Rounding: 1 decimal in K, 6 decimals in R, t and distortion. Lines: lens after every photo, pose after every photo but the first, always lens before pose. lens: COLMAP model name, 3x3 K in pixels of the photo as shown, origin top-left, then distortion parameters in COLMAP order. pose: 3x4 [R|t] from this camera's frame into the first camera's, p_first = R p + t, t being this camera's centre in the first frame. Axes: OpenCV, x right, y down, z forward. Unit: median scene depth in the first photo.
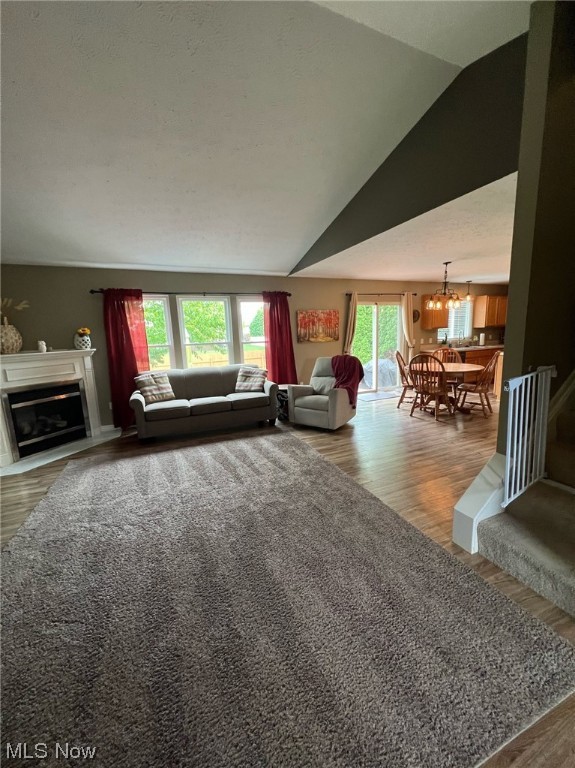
lens RADIAL K [[306.8, 0, 290.8], [0, 306.8, 383.2], [0, 0, 1]] dist [0.001284, -0.000017]
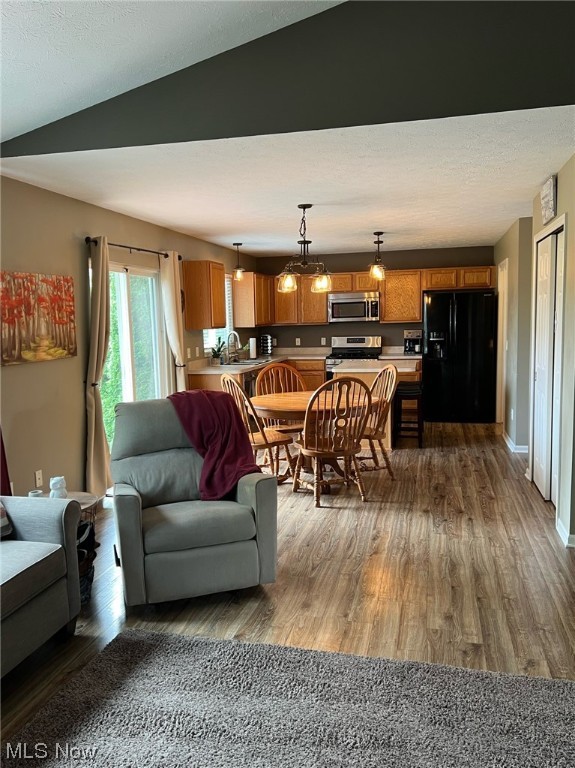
lens RADIAL K [[617.4, 0, 287.5], [0, 617.4, 384.0], [0, 0, 1]] dist [0.041044, -0.004291]
pose [[0.592500, -0.063684, 0.803049, -0.393325], [0.135090, 0.990608, -0.021113, -0.066403], [-0.794162, 0.120993, 0.595539, 0.420172]]
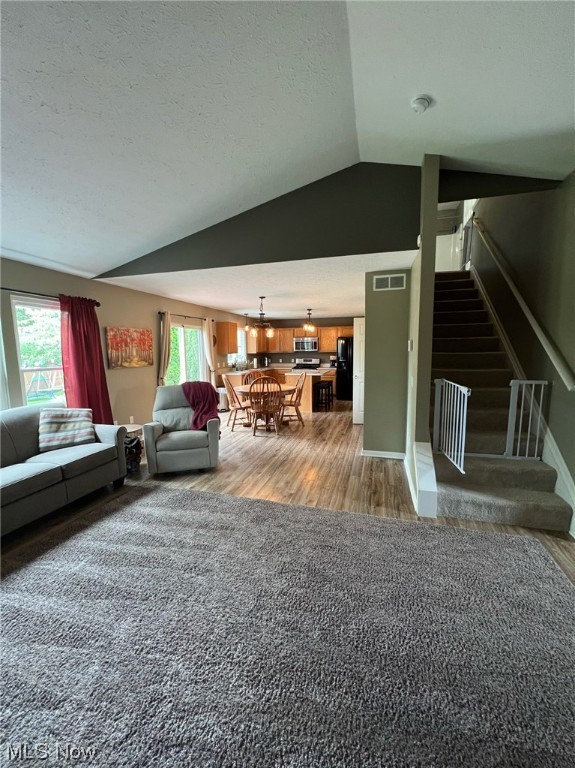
lens RADIAL K [[306.8, 0, 290.8], [0, 306.8, 383.2], [0, 0, 1]] dist [0.001284, -0.000017]
pose [[0.628479, -0.056108, 0.775800, -0.333266], [0.117071, 0.992856, -0.023034, -0.033403], [-0.768966, 0.105300, 0.630558, 0.226825]]
